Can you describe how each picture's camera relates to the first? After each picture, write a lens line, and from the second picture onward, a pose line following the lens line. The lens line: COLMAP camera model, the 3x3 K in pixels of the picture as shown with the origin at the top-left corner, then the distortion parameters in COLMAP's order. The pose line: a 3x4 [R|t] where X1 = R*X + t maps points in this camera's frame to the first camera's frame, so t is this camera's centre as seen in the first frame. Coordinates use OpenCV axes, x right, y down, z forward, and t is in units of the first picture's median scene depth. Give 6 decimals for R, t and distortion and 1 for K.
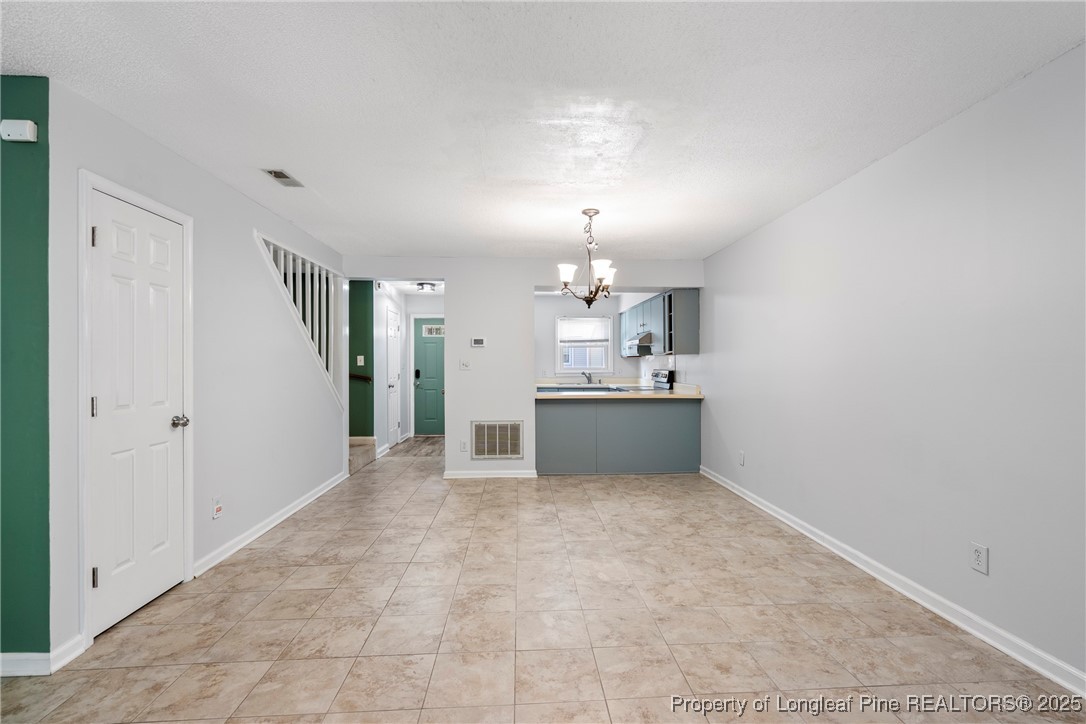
lens RADIAL K [[493.0, 0, 548.1], [0, 493.0, 358.1], [0, 0, 1]] dist [-0.004011, 0.000541]
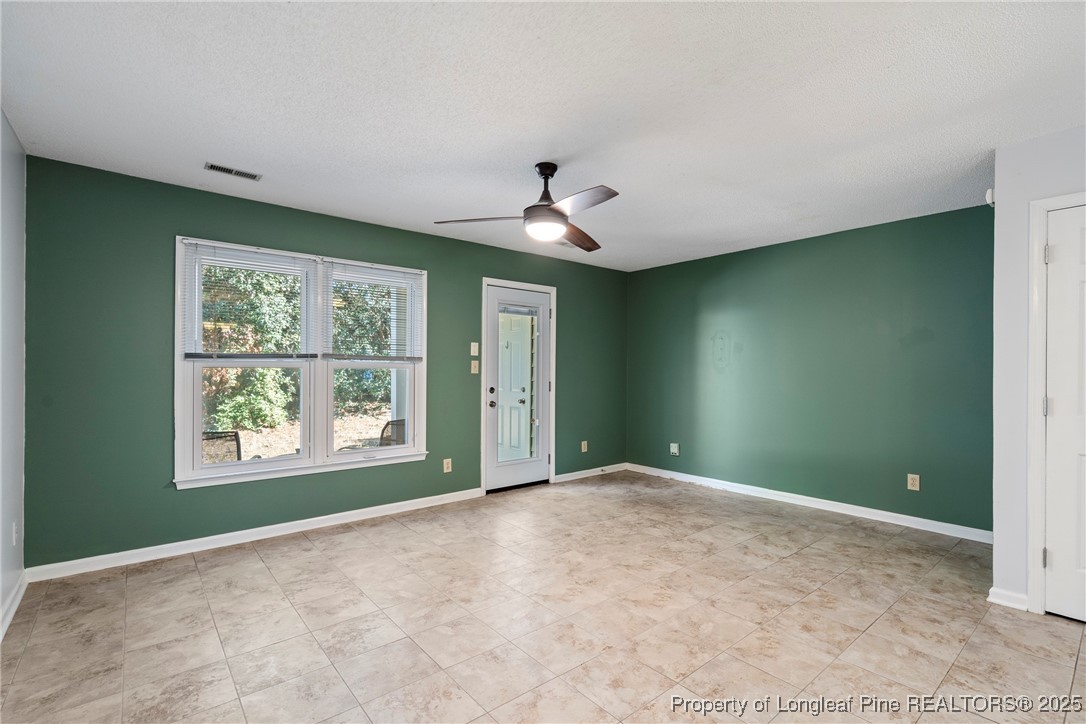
lens RADIAL K [[493.0, 0, 550.3], [0, 493.0, 367.0], [0, 0, 1]] dist [-0.004011, 0.000541]
pose [[-0.803406, -0.000599, -0.595432, 0.390479], [0.007520, 0.999910, -0.011152, 0.009078], [0.595385, -0.013438, -0.803328, 0.735510]]
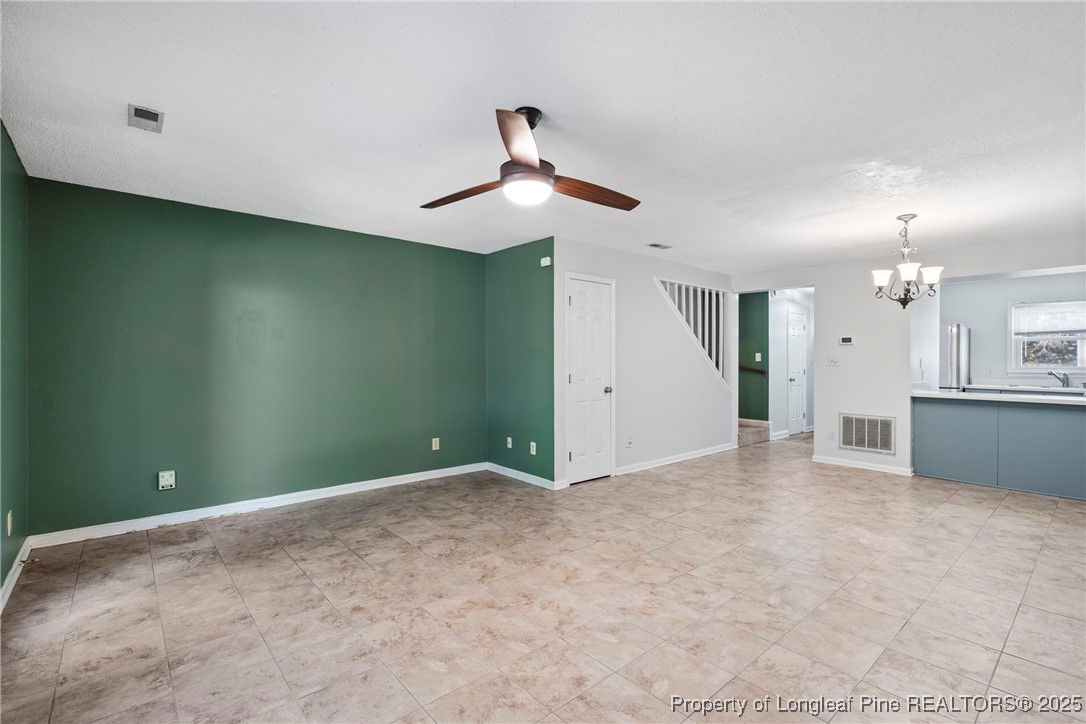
lens RADIAL K [[493.0, 0, 548.5], [0, 493.0, 361.7], [0, 0, 1]] dist [-0.004011, 0.000541]
pose [[0.610749, 0.009445, -0.791768, 0.450820], [0.003775, 0.999883, 0.014840, -0.006218], [0.791816, -0.012053, 0.610641, -0.247740]]
